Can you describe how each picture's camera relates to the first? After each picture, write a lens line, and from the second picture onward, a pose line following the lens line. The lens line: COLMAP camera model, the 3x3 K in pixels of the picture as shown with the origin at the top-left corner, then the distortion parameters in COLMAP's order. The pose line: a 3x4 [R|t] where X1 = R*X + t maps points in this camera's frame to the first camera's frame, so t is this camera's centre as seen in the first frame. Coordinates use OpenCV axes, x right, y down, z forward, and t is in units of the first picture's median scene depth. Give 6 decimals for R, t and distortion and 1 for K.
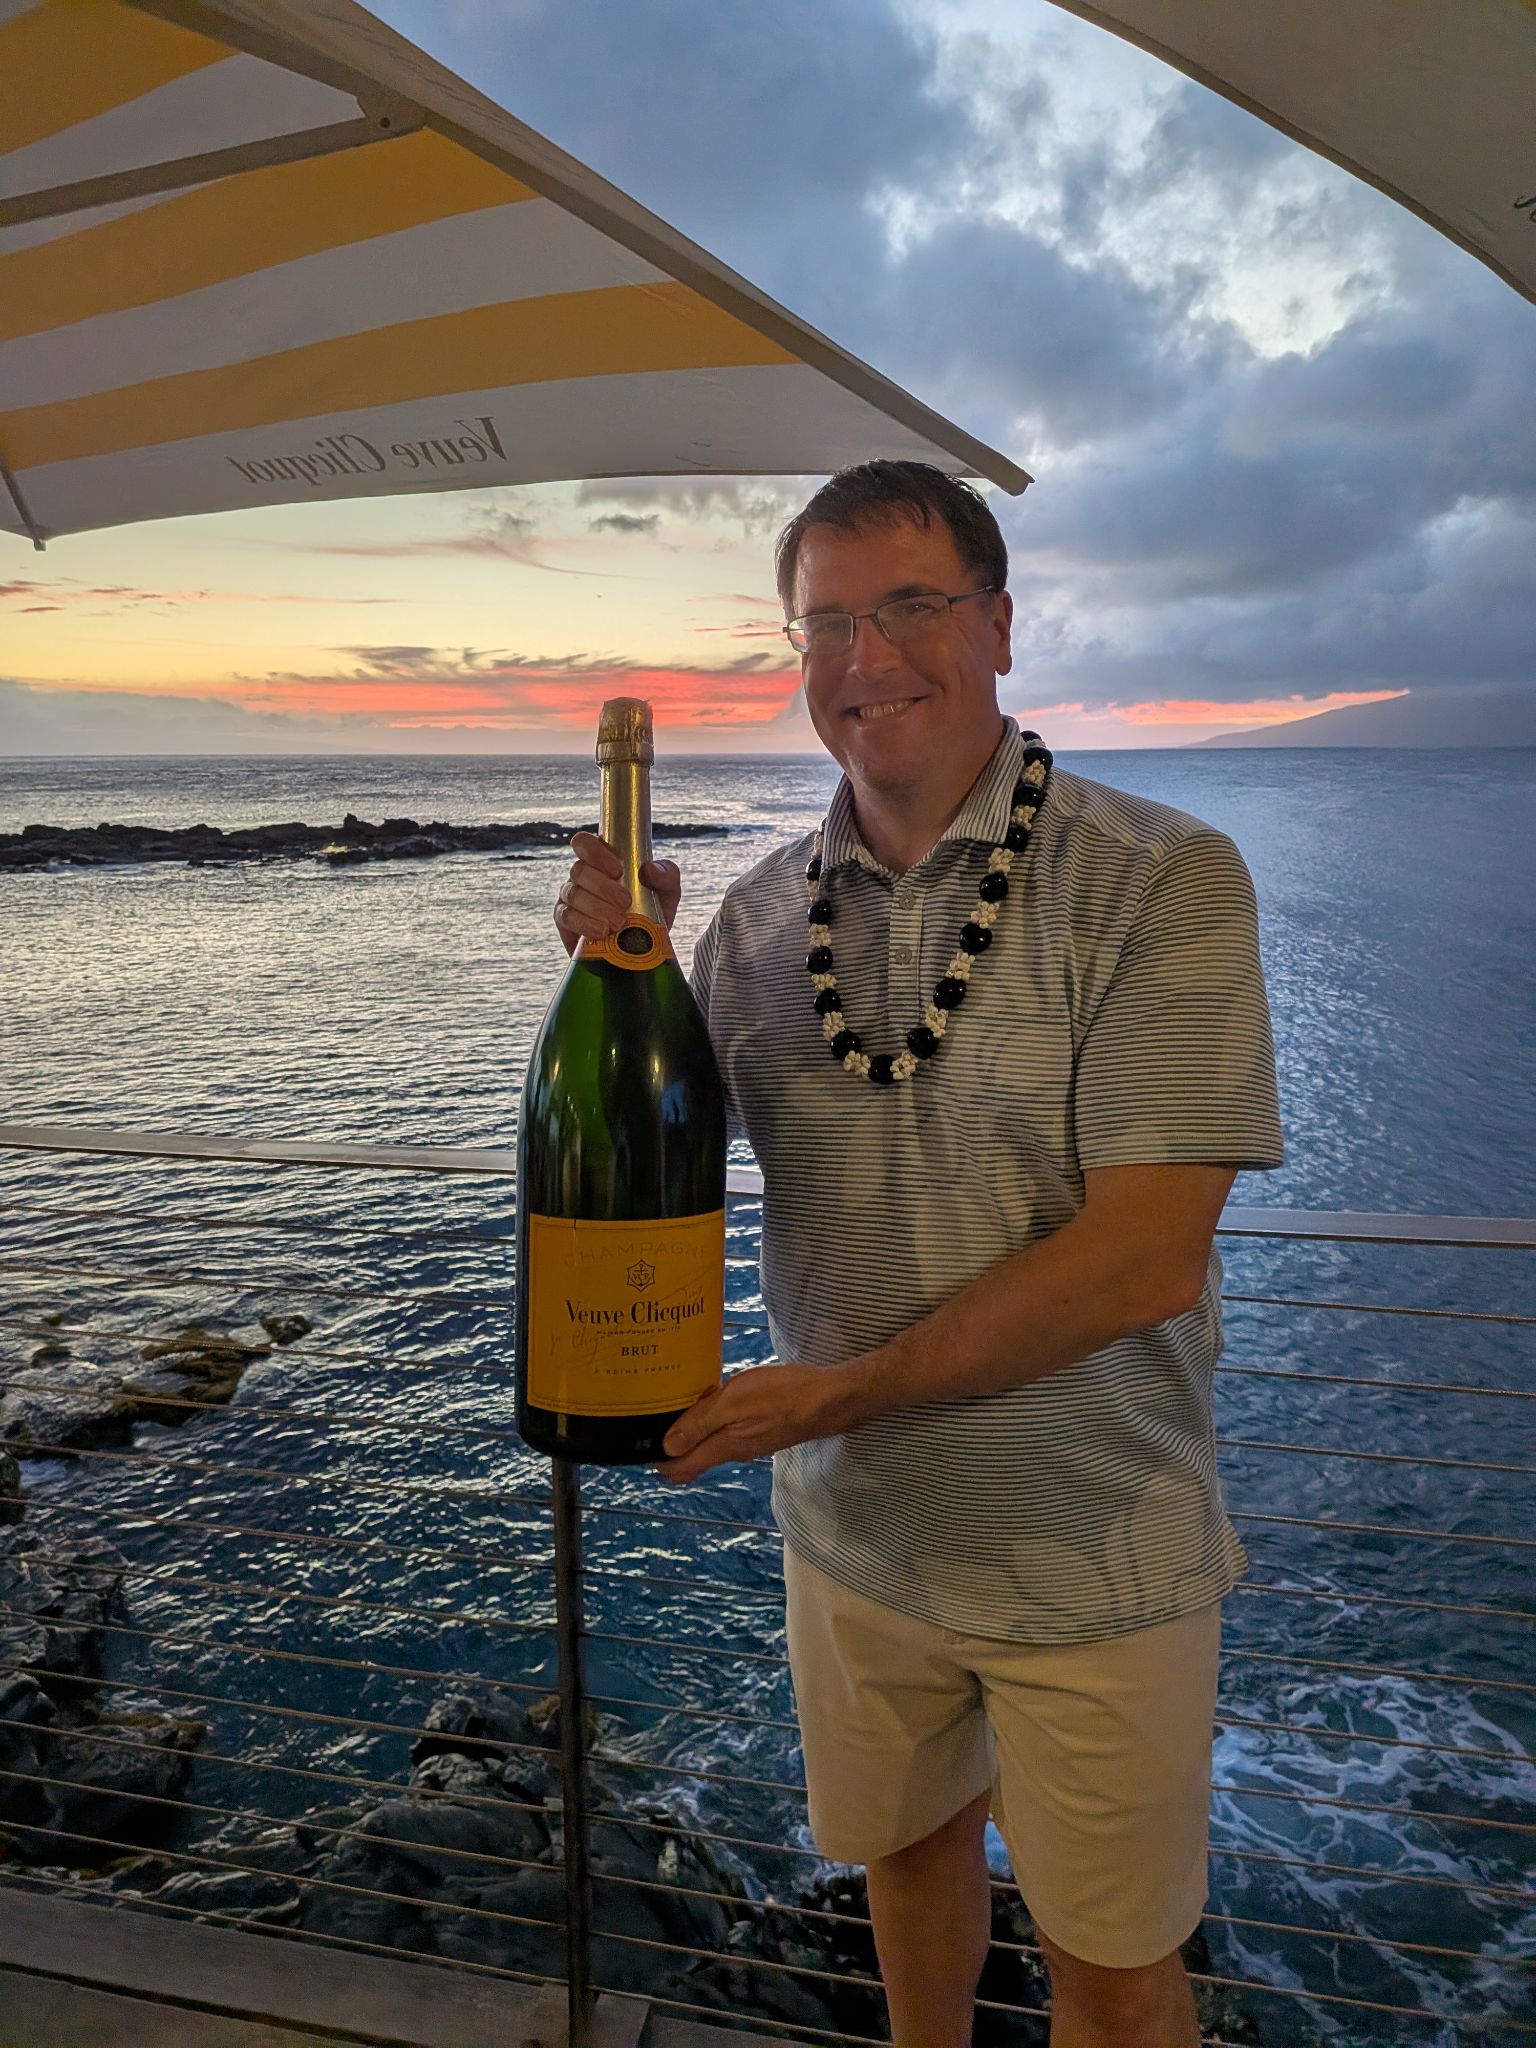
lens RADIAL K [[1463.8, 0, 761.8], [0, 1463.8, 1016.6], [0, 0, 1]] dist [0.010460, -0.004203]
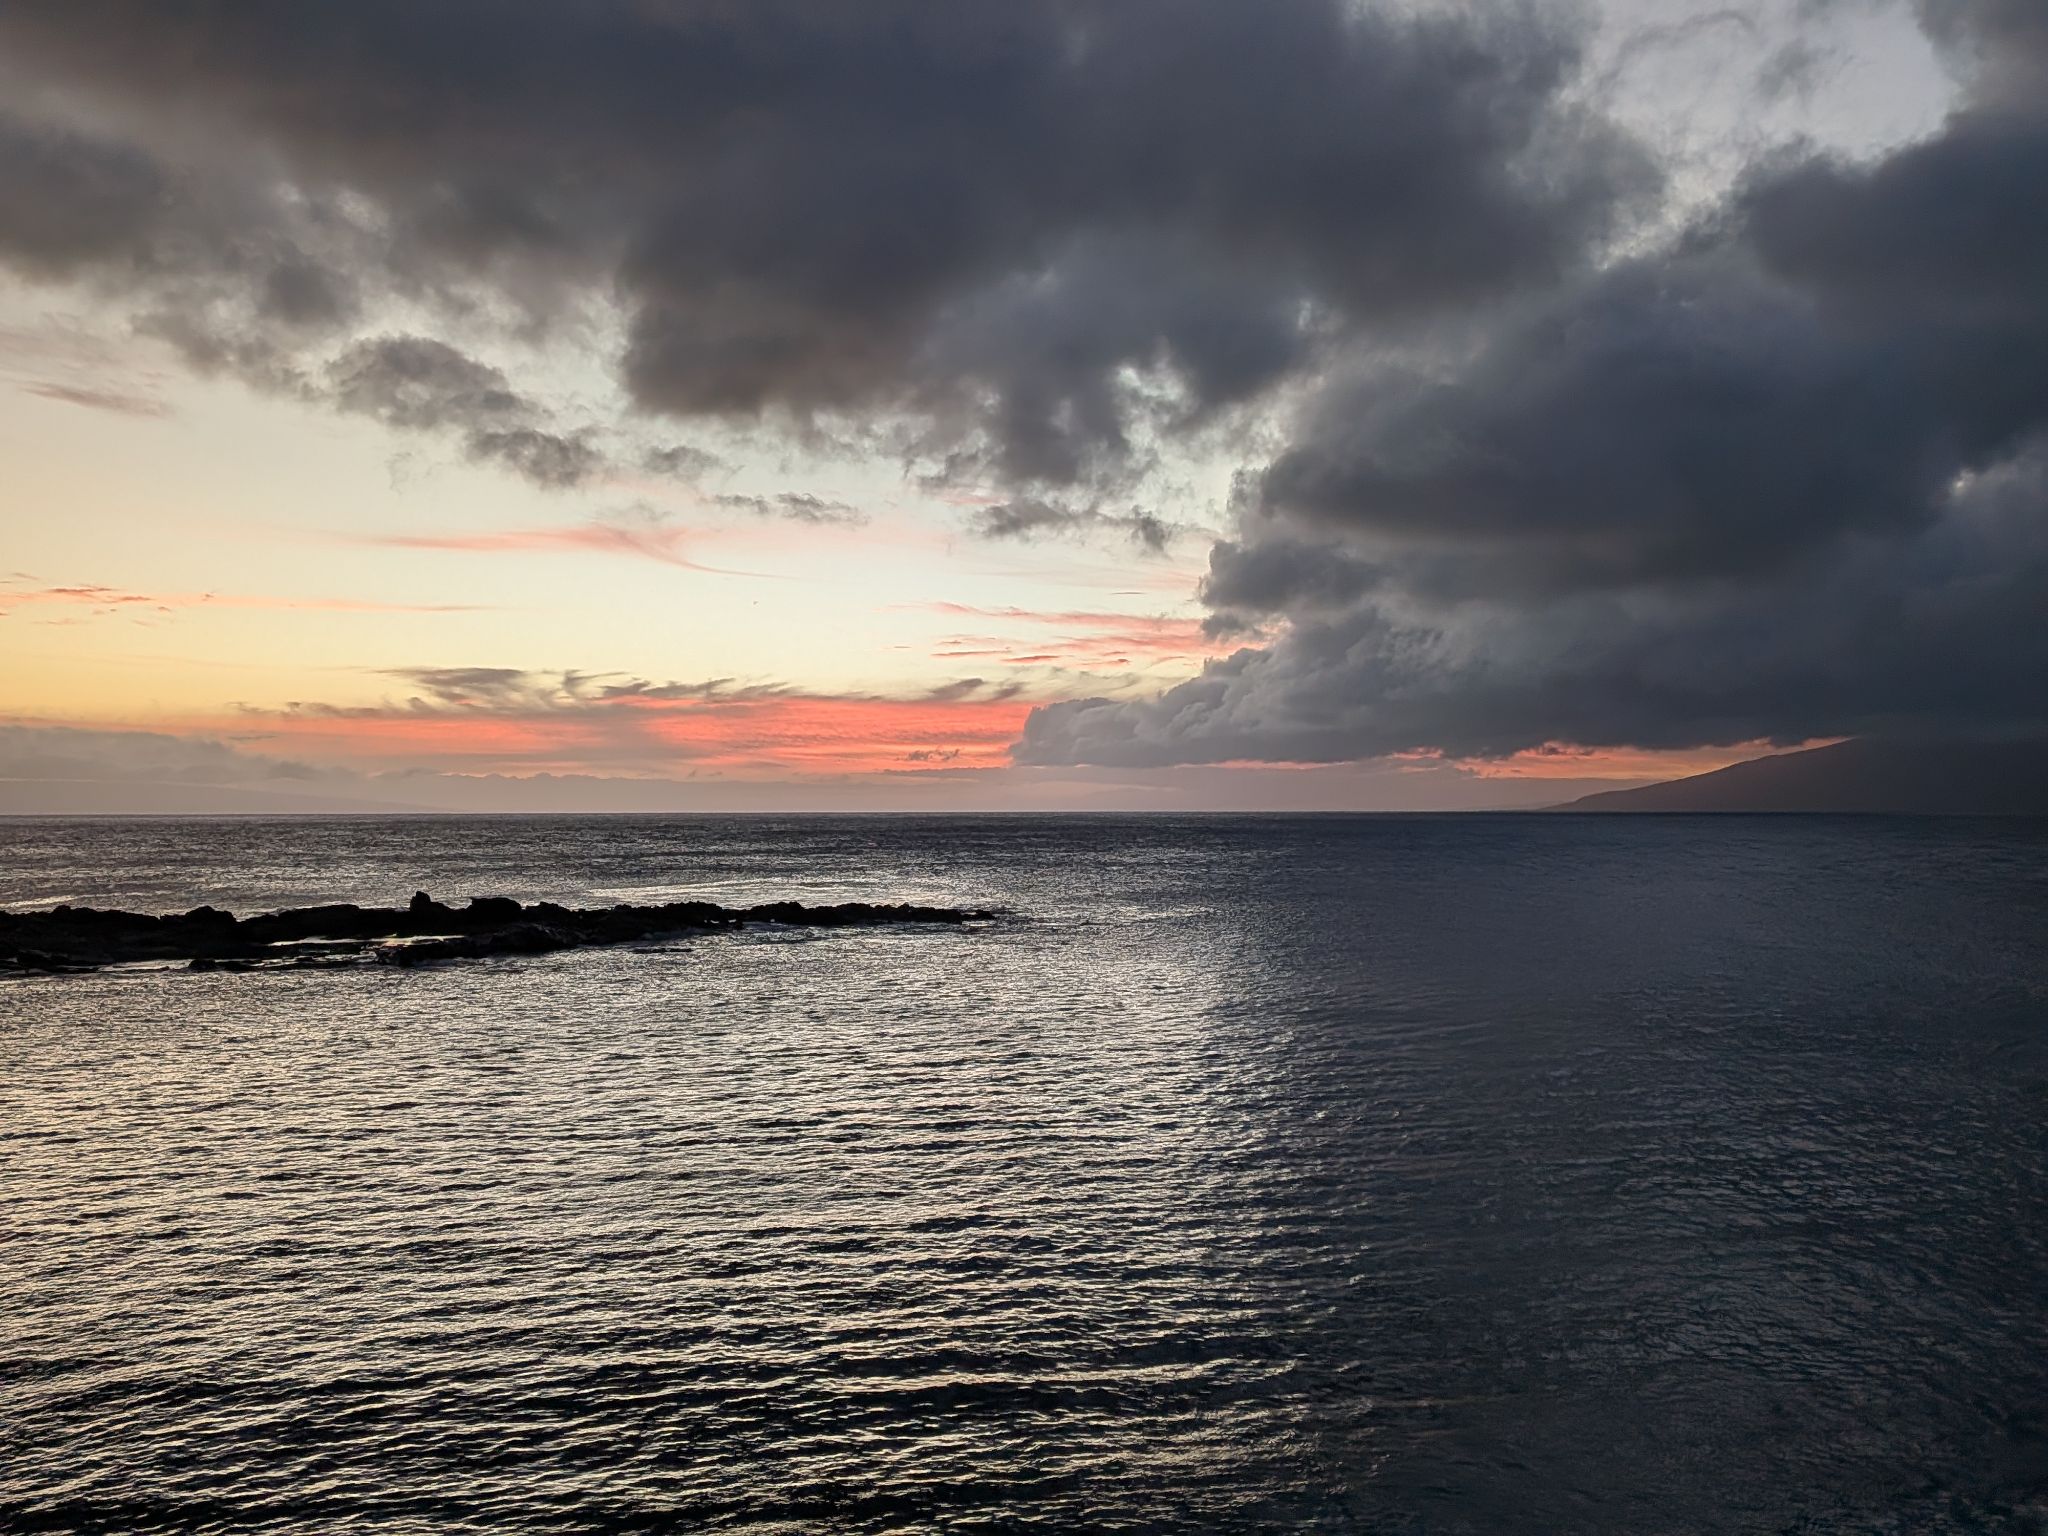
lens RADIAL K [[1463.8, 0, 1025.4], [0, 1463.8, 770.3], [0, 0, 1]] dist [0.010460, -0.004203]
pose [[0.999356, 0.003984, -0.035662, 0.048521], [-0.011002, 0.979975, -0.198819, -0.060663], [0.034155, 0.199083, 0.979387, 0.303587]]
